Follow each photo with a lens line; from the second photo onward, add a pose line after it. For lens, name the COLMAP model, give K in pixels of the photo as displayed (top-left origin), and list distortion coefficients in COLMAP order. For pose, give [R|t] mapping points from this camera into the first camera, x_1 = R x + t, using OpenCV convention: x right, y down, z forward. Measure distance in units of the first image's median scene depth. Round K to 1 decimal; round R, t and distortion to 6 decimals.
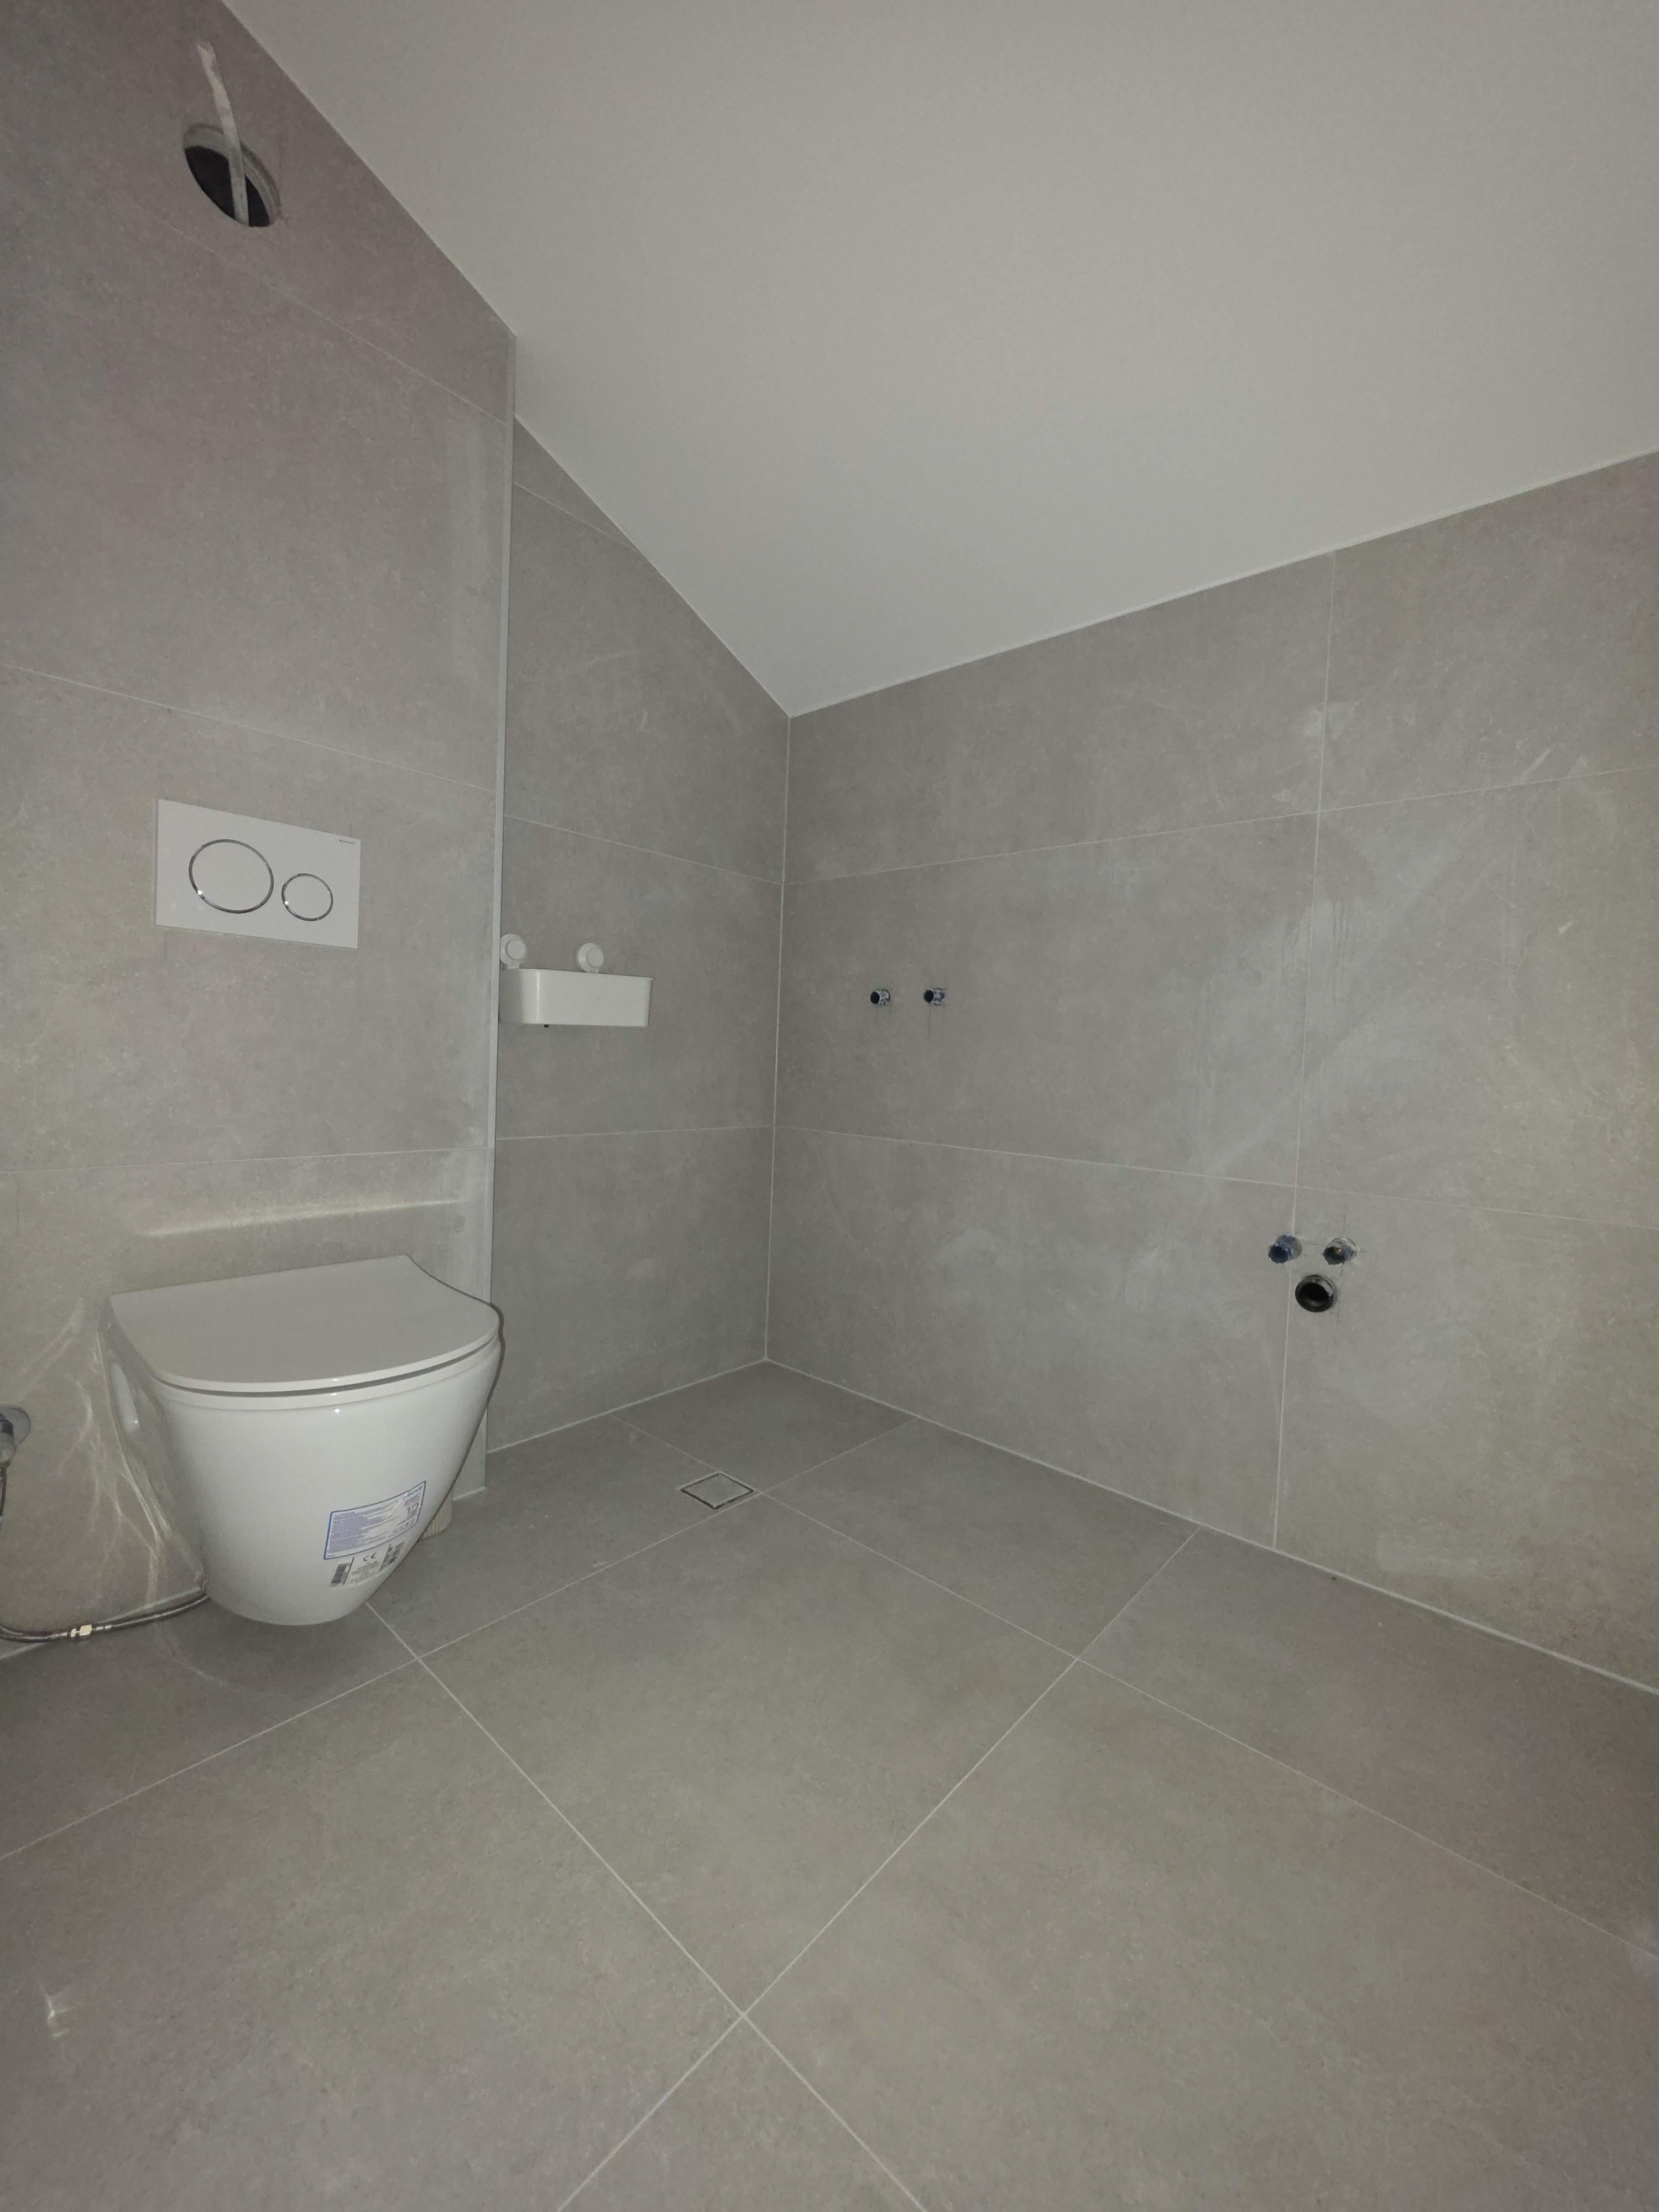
lens RADIAL K [[875.7, 0, 836.6], [0, 875.7, 1105.0], [0, 0, 1]] dist [0.000032, 0.000229]
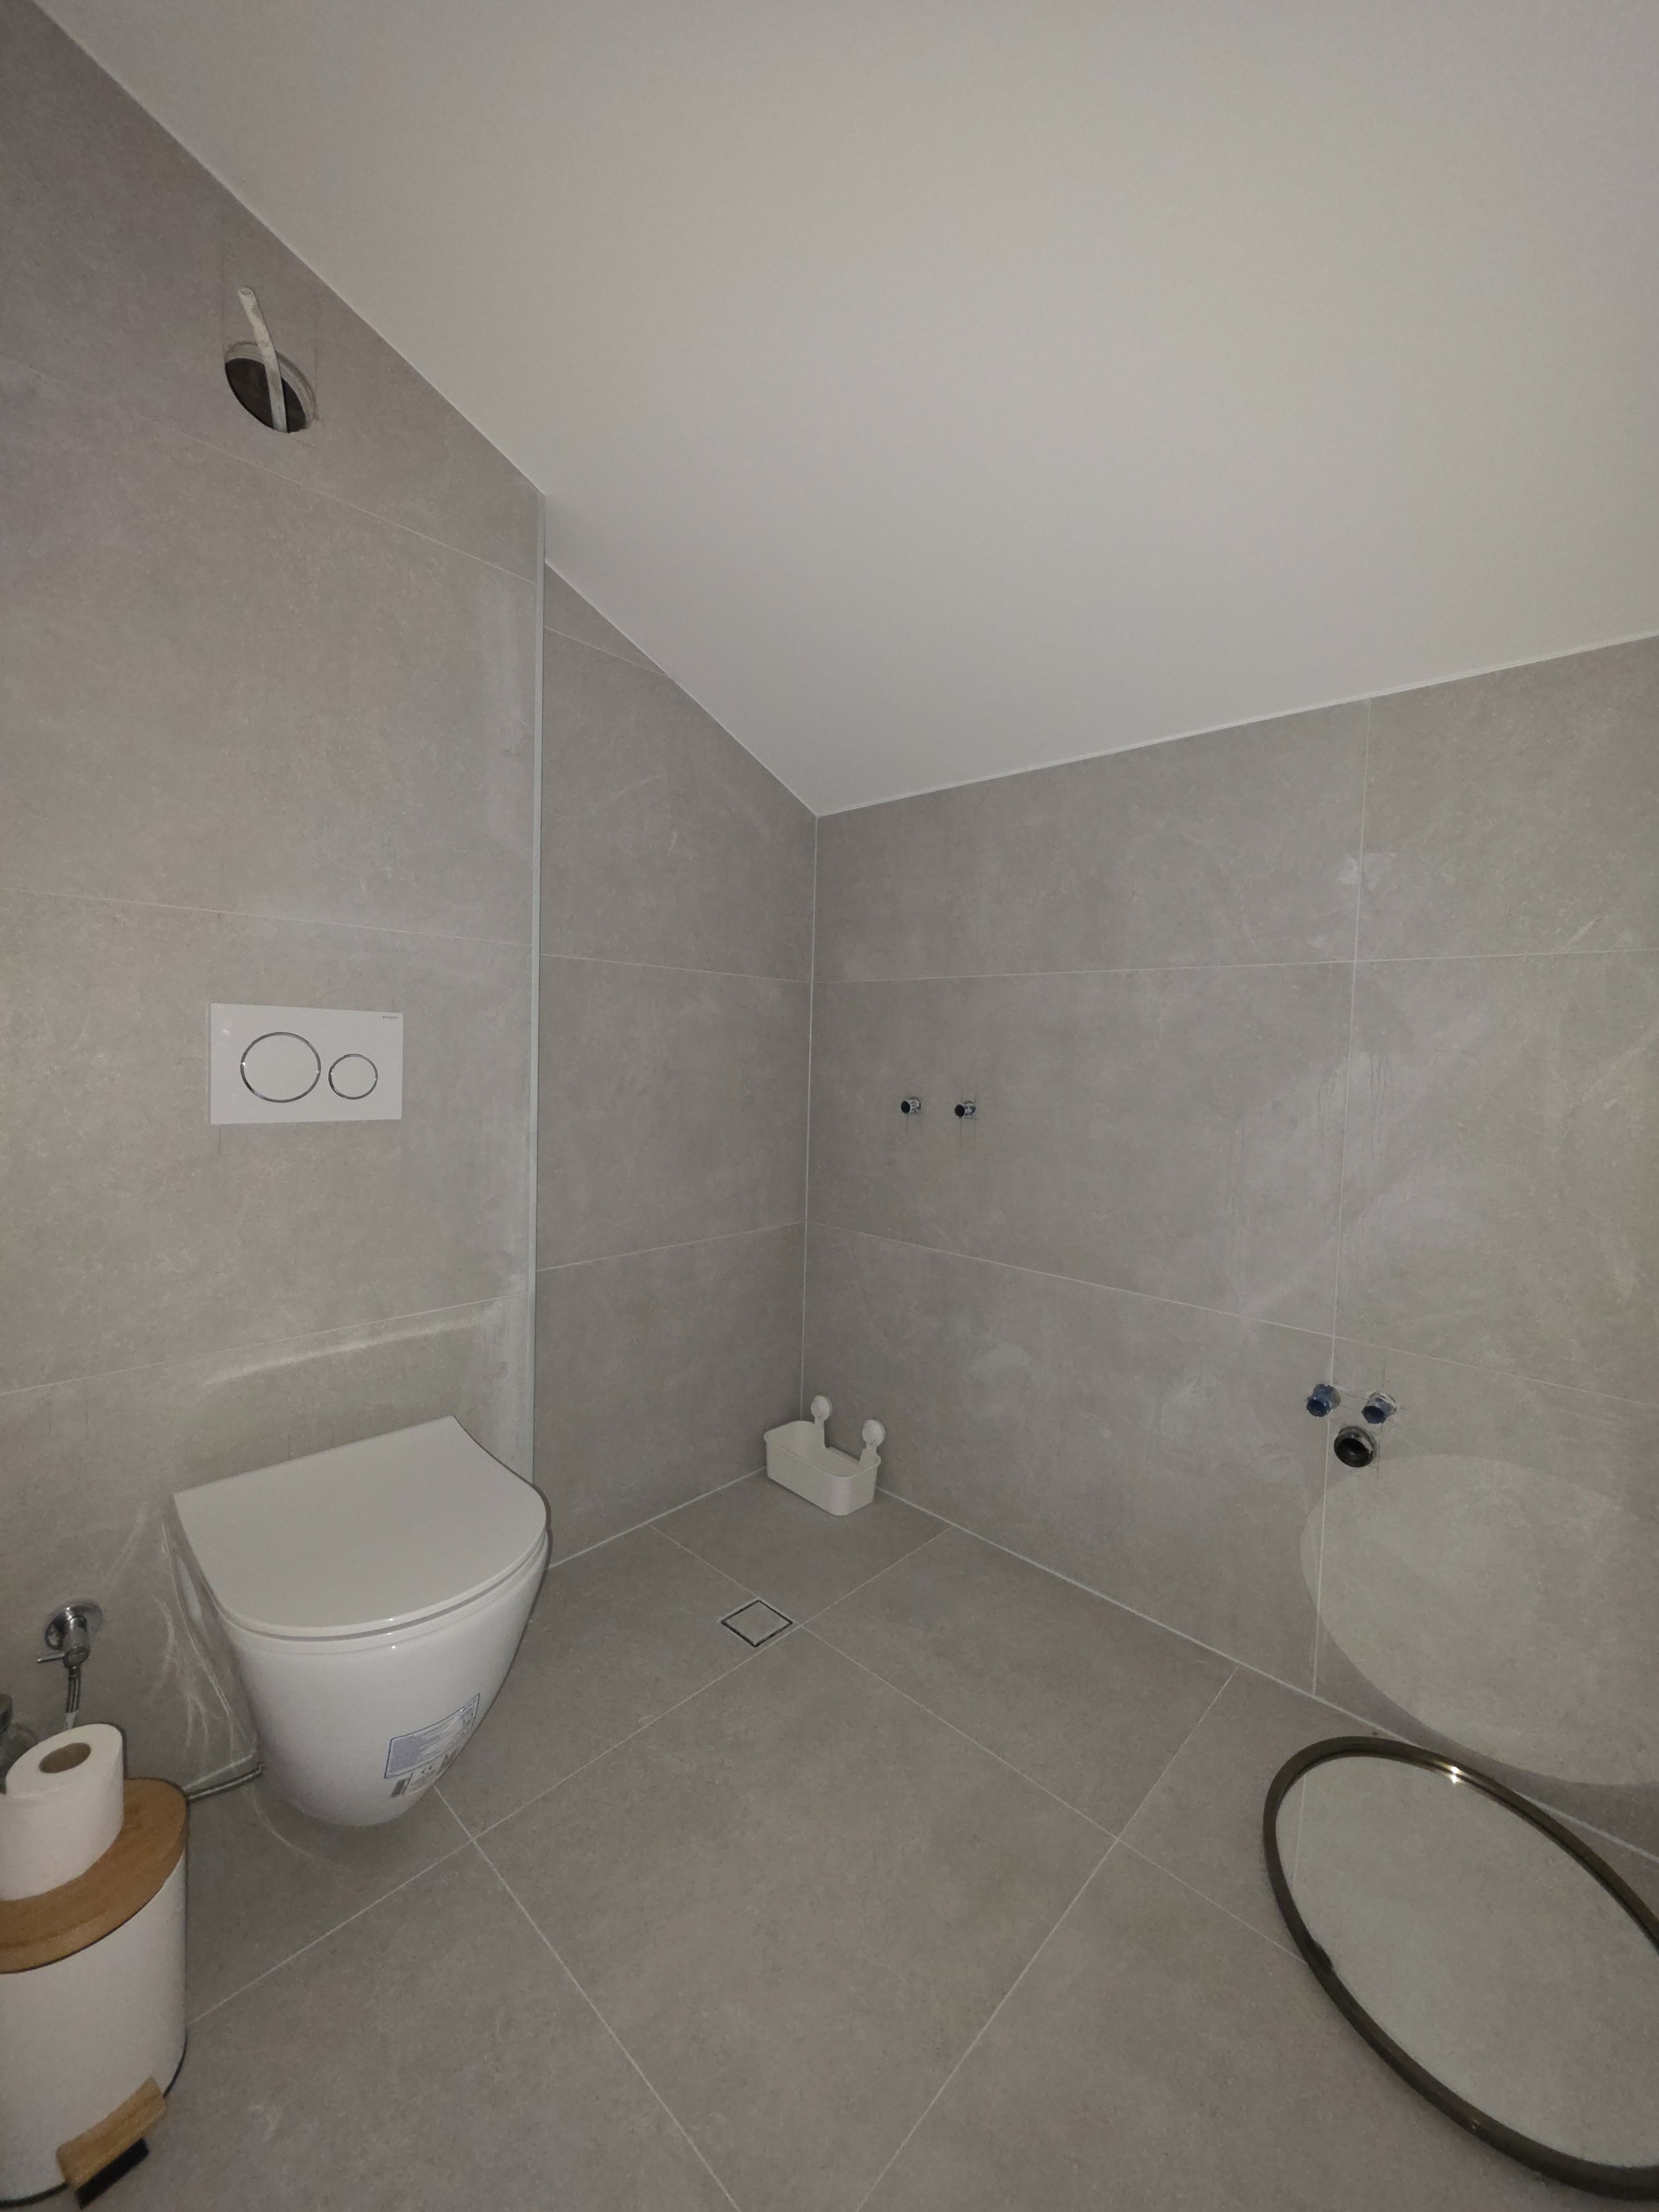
lens RADIAL K [[875.7, 0, 837.9], [0, 875.7, 1102.2], [0, 0, 1]] dist [0.000032, 0.000229]
pose [[0.999556, -0.011040, -0.027690, -0.008705], [0.011295, 0.999895, 0.009080, -0.197292], [0.027587, -0.009388, 0.999575, -0.008228]]
